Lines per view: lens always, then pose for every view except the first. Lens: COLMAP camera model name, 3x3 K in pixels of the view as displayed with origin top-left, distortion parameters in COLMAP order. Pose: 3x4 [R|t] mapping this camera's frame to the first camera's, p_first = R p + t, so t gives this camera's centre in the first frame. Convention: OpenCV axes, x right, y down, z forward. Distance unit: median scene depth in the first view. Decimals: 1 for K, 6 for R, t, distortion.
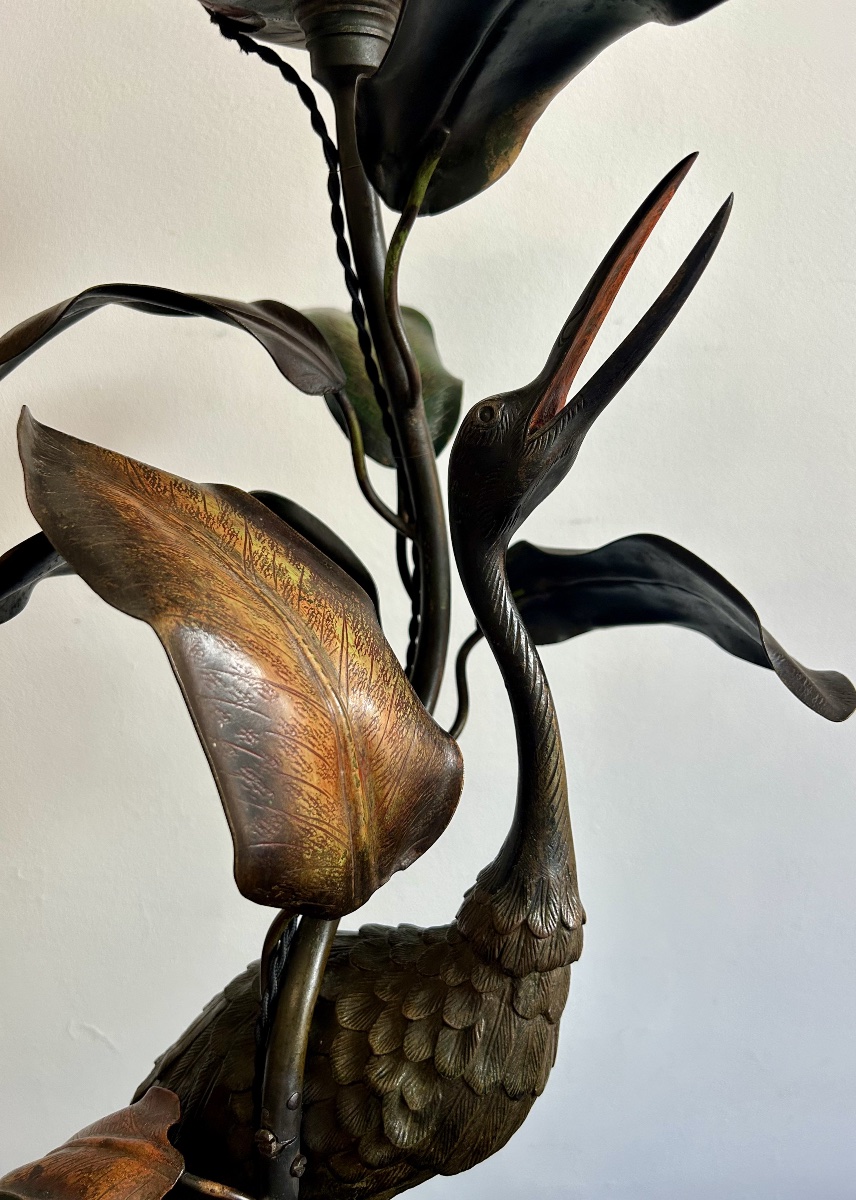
lens RADIAL K [[910.1, 0, 450.3], [0, 910.1, 601.3], [0, 0, 1]] dist [0.073838, -0.103687]
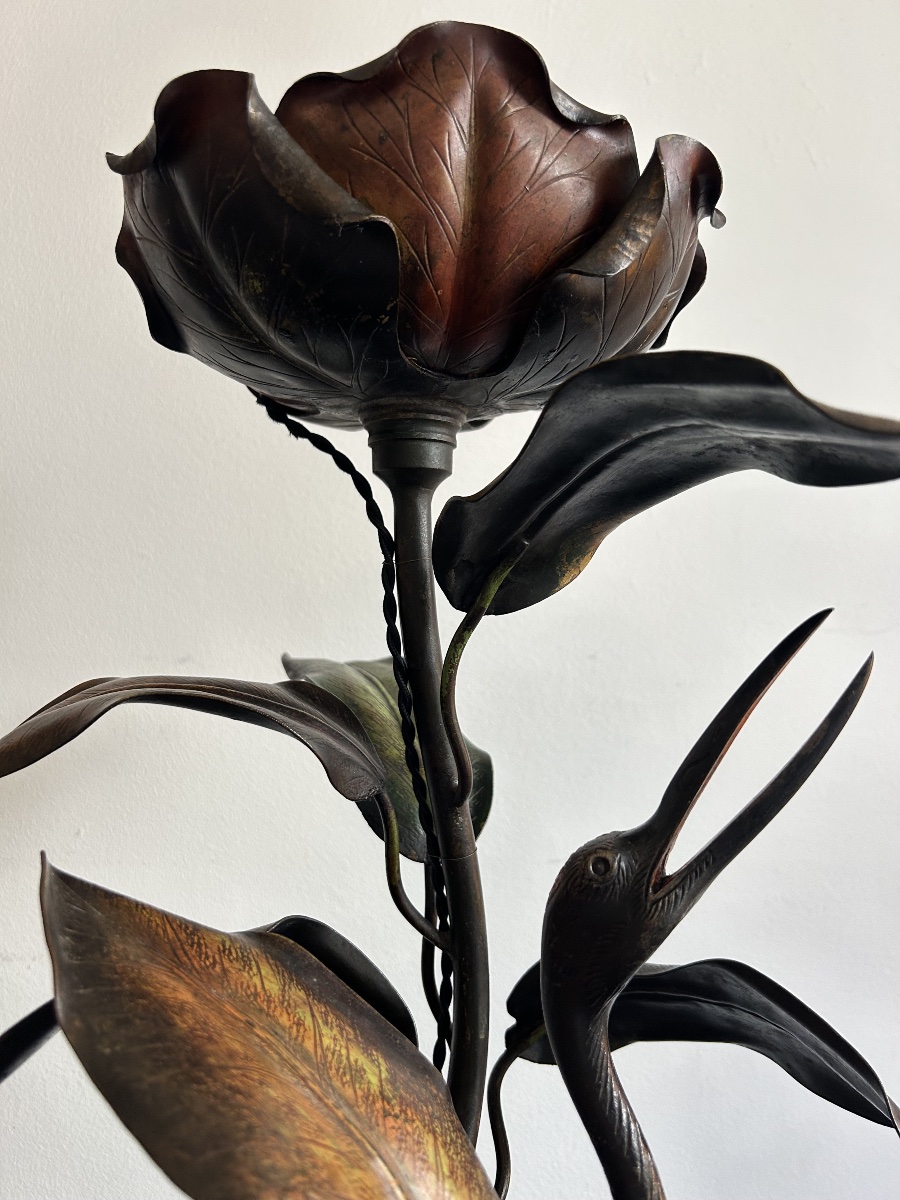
lens RADIAL K [[924.8, 0, 450.0], [0, 924.8, 600.0], [0, 0, 1]] dist [0.006697, -0.006491]
pose [[0.990502, 0.038753, 0.131927, -0.208344], [-0.002728, 0.964811, -0.262929, -0.198435], [-0.137474, 0.260071, 0.955753, 0.103050]]
